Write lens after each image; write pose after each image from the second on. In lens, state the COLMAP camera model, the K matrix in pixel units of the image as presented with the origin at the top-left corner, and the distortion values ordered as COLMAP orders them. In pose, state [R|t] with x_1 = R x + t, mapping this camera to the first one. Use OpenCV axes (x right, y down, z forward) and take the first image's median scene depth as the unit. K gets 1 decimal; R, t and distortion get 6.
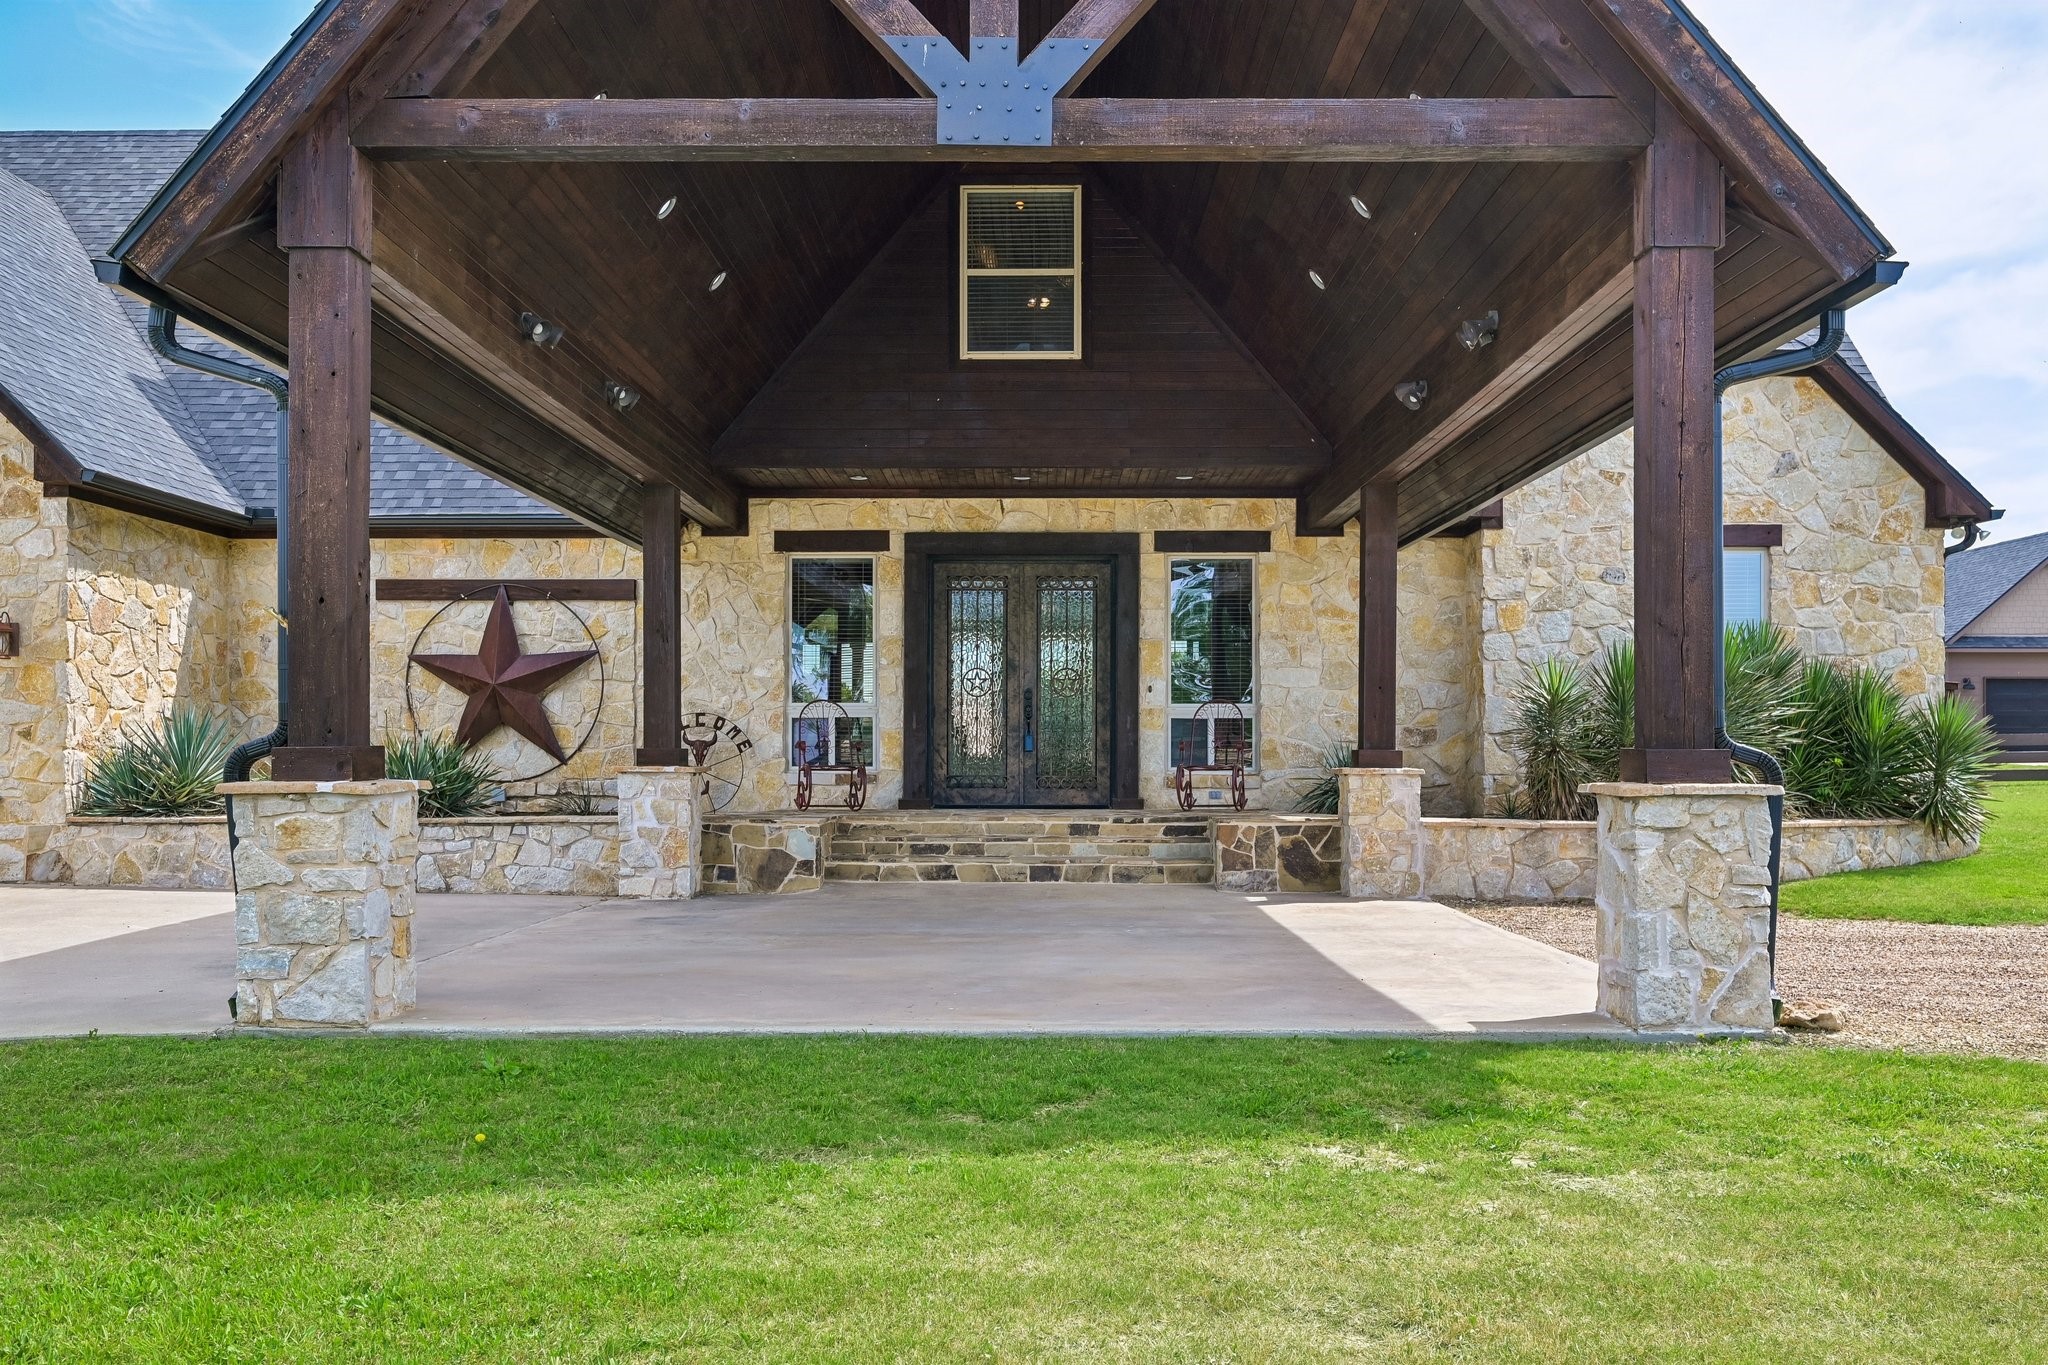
lens RADIAL K [[1652.2, 0, 1023.5], [0, 1652.2, 684.2], [0, 0, 1]] dist [-0.004237, -0.000823]
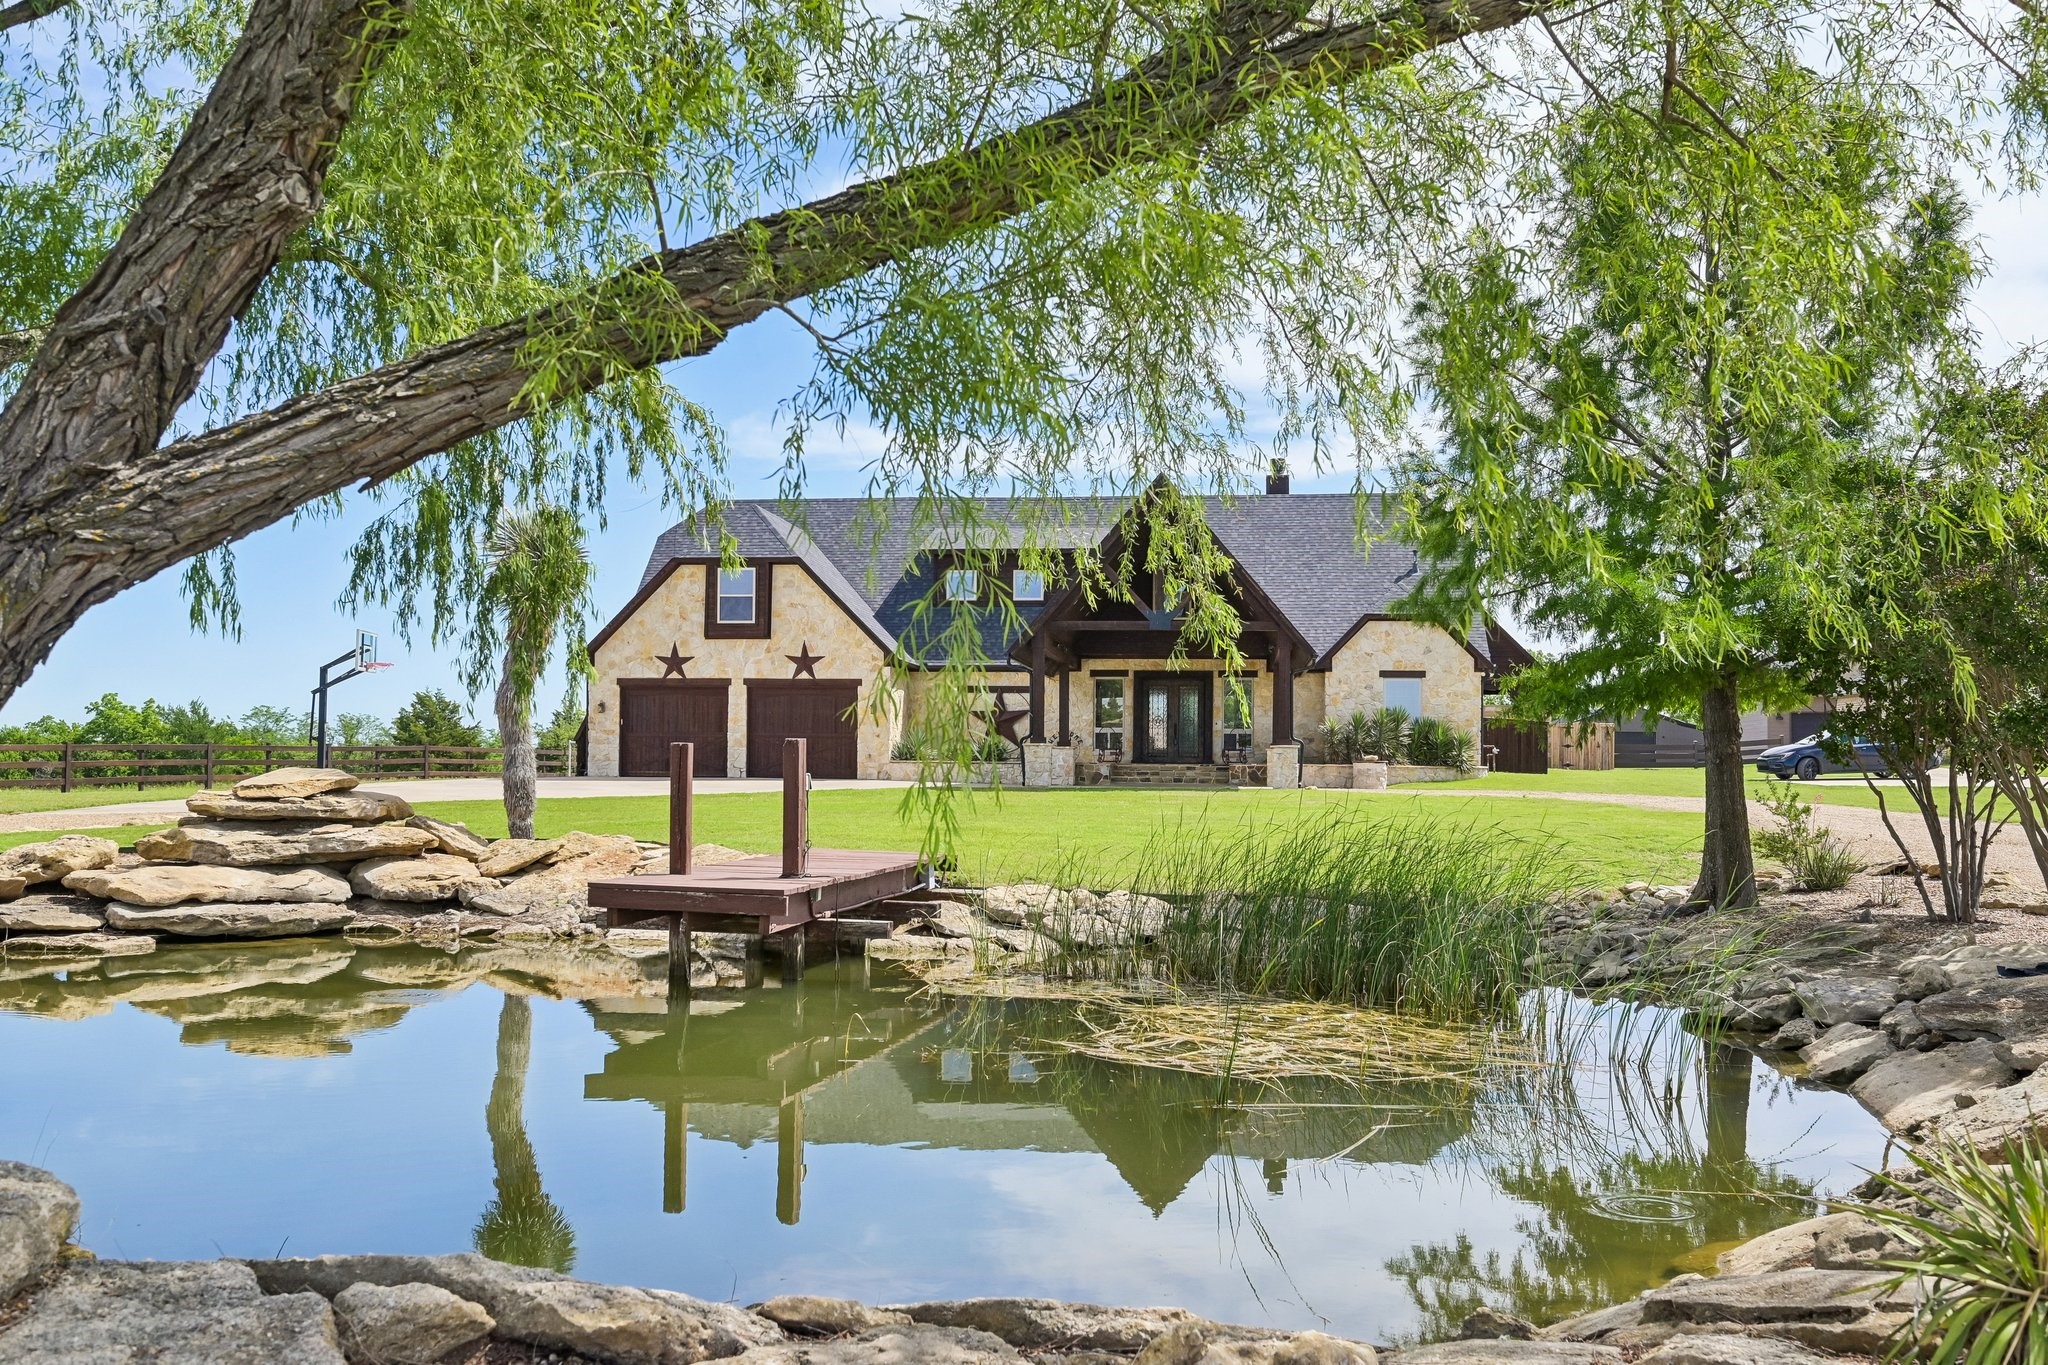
lens RADIAL K [[1771.6, 0, 1023.3], [0, 1771.6, 683.9], [0, 0, 1]] dist [0.003662, 0.000222]
pose [[0.994497, 0.003694, -0.104695, 0.064372], [-0.004297, 0.999975, -0.005535, -0.048939], [0.104672, 0.005954, 0.994489, -2.193734]]
